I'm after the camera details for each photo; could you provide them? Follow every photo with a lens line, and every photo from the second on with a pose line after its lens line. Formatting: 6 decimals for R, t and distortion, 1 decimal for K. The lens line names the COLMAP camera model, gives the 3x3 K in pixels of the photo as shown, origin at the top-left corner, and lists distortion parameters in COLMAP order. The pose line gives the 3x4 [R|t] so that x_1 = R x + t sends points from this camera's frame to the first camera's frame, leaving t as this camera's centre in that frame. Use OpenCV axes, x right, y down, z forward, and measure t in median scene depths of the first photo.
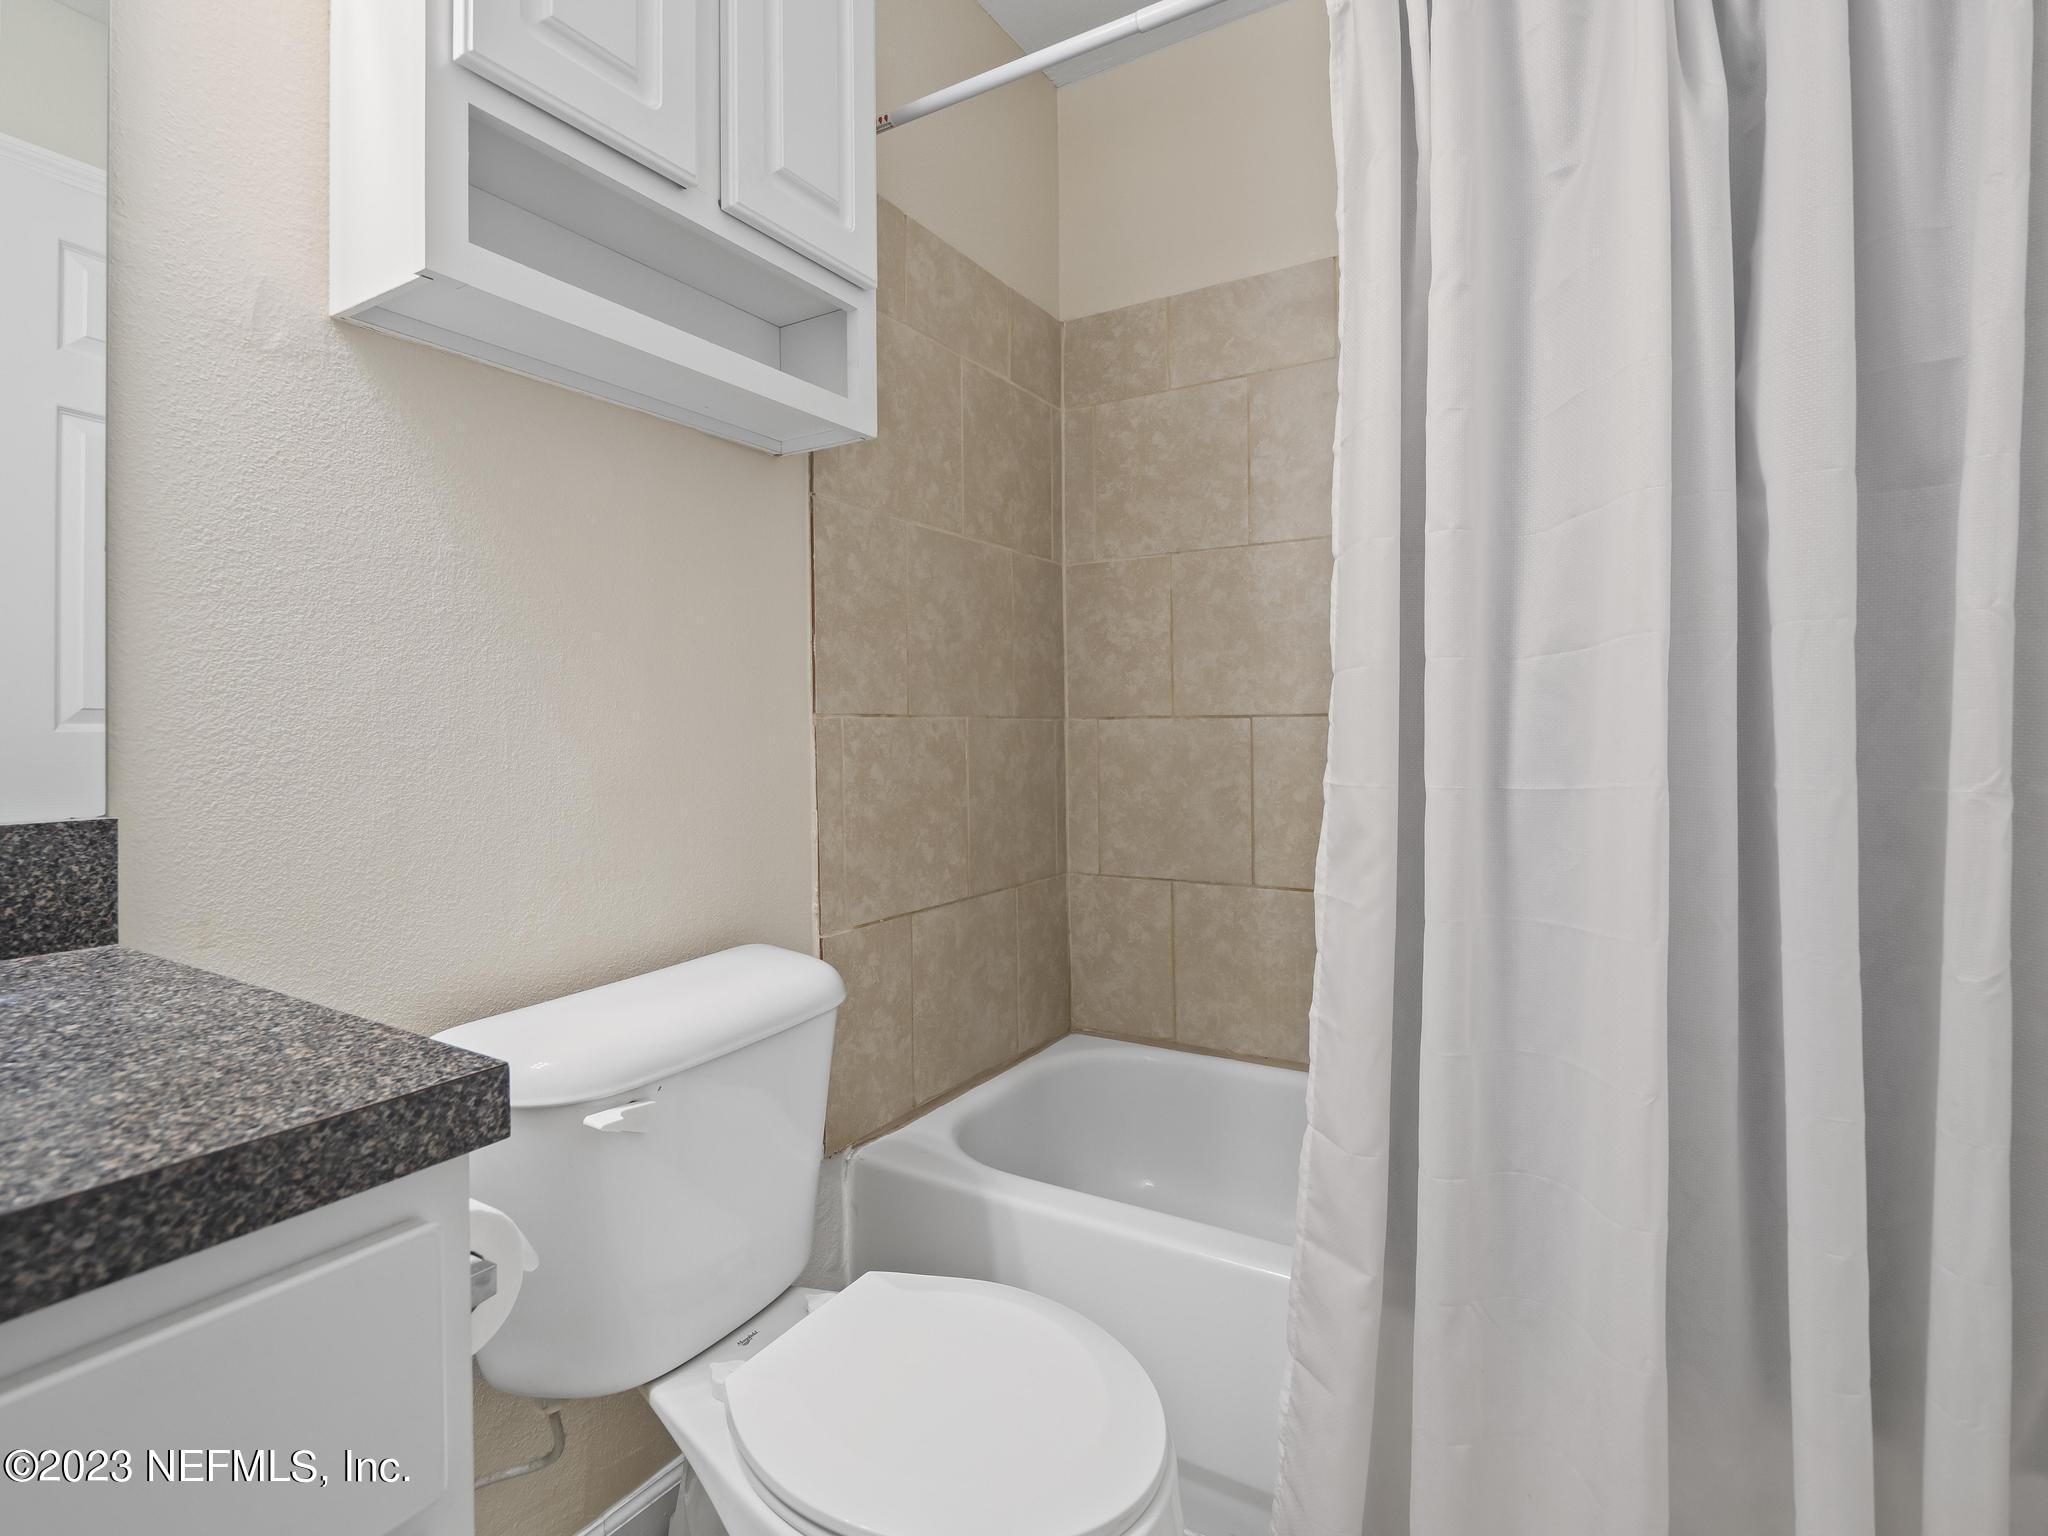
lens RADIAL K [[1005.8, 0, 1028.1], [0, 1005.8, 726.3], [0, 0, 1]] dist [-0.007681, -0.004039]
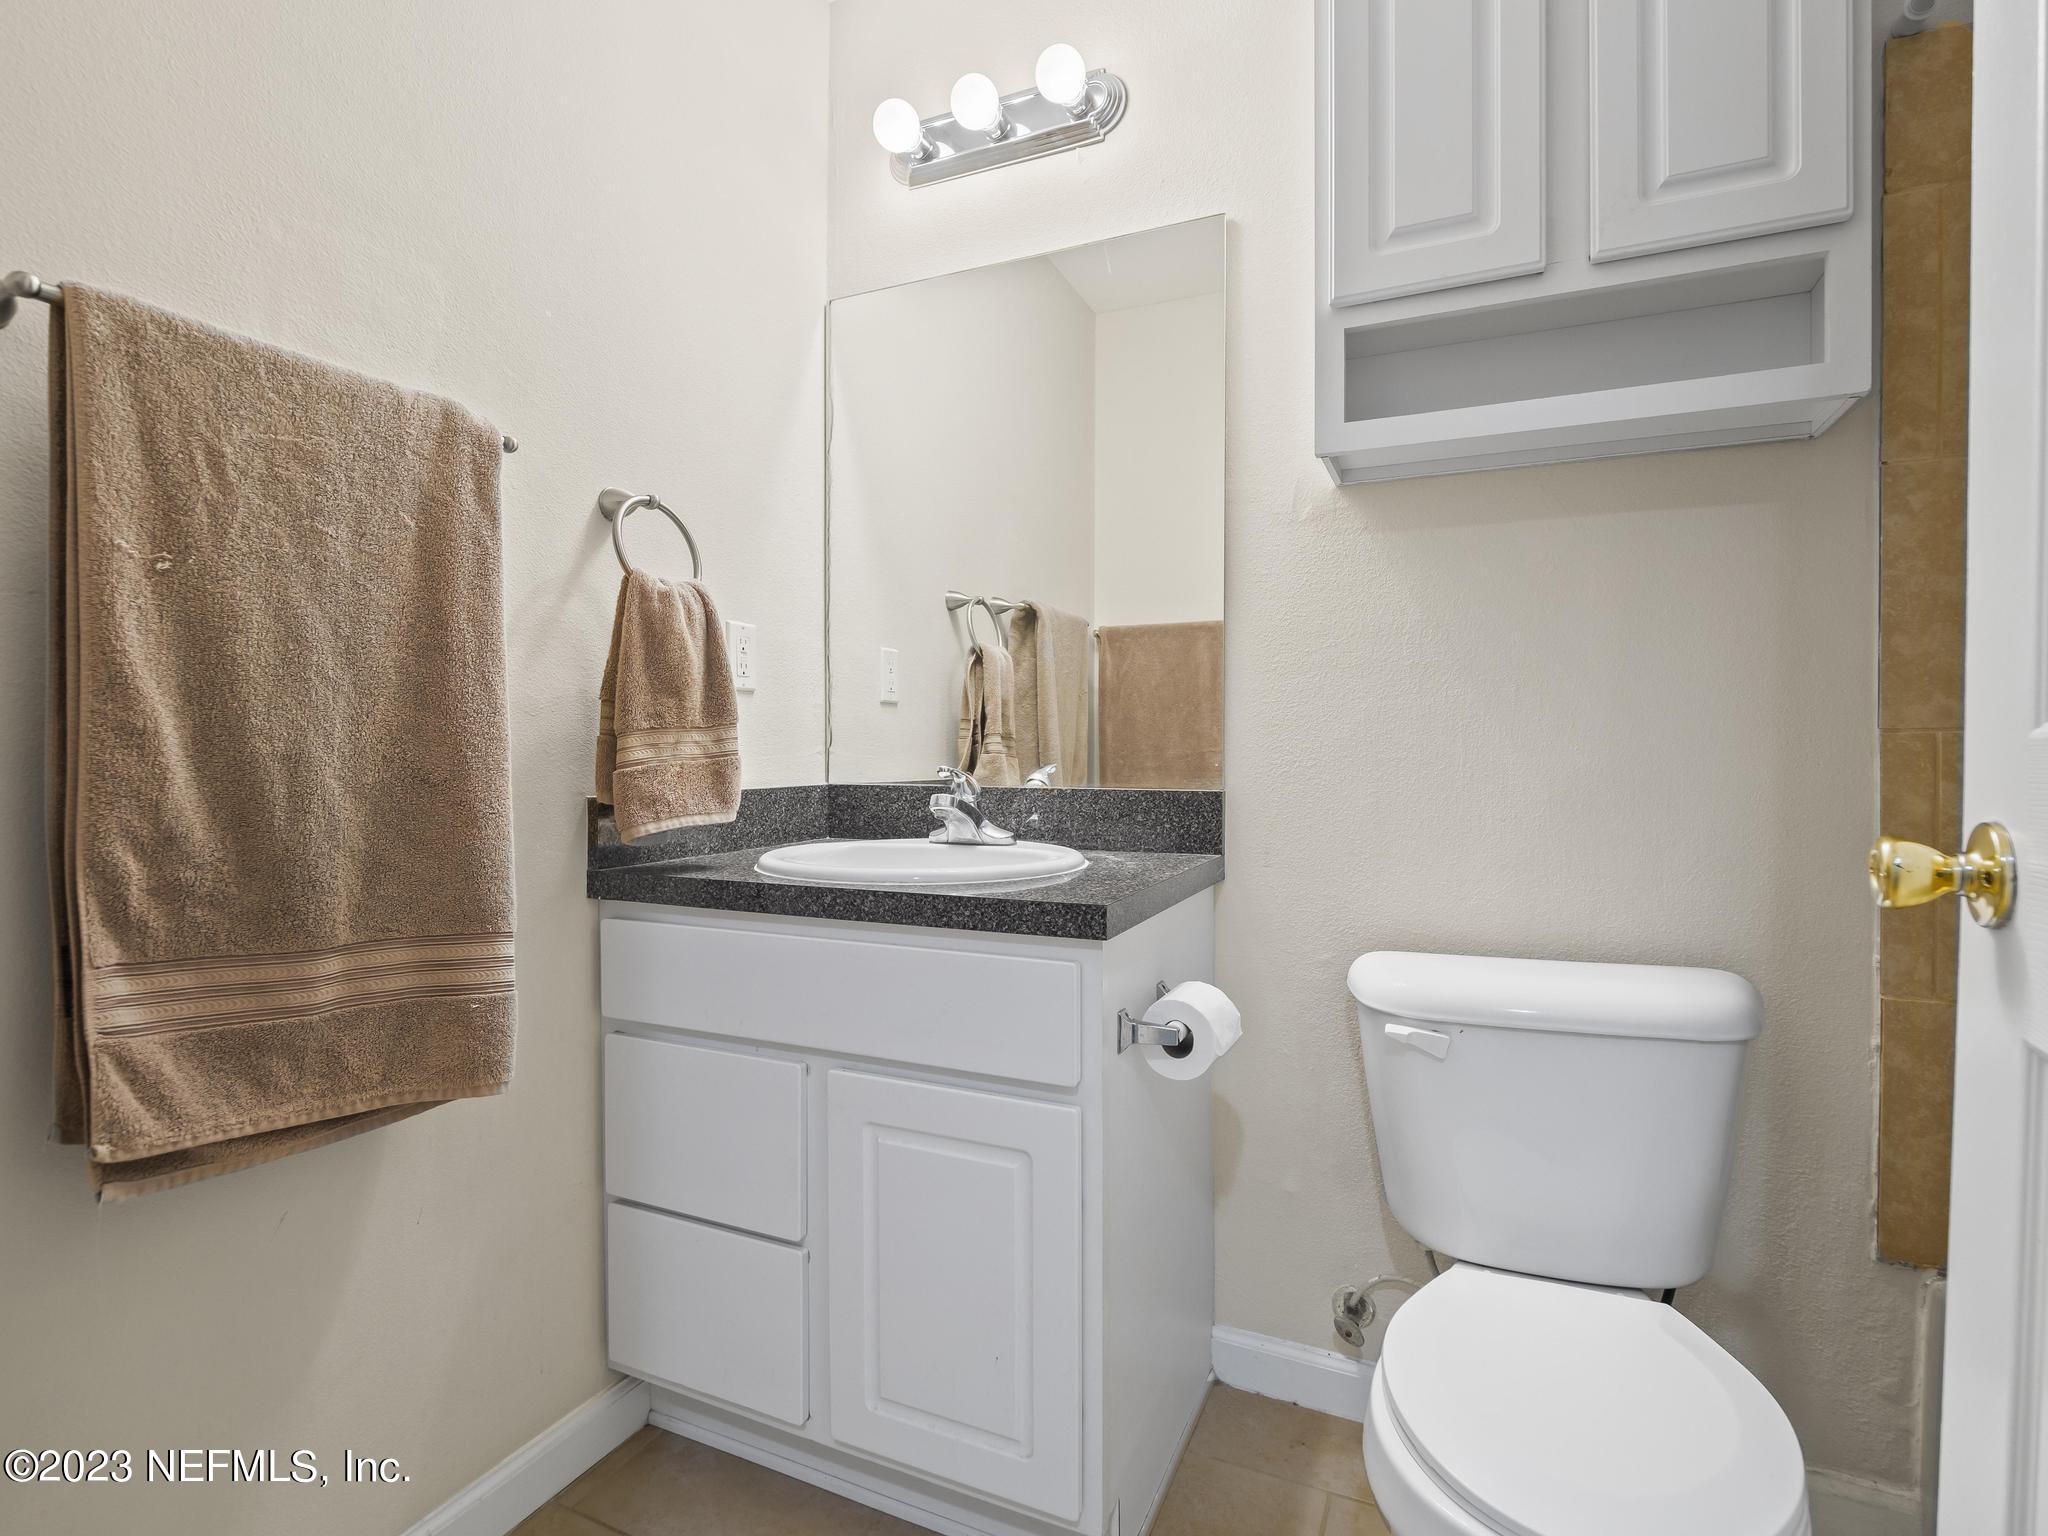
lens RADIAL K [[1005.8, 0, 1023.6], [0, 1005.8, 766.3], [0, 0, 1]] dist [-0.007681, -0.004039]
pose [[0.120578, 0.021197, -0.992478, 0.866376], [0.001772, 0.999766, 0.021568, -0.000041], [0.992702, -0.004359, 0.120512, 0.324128]]
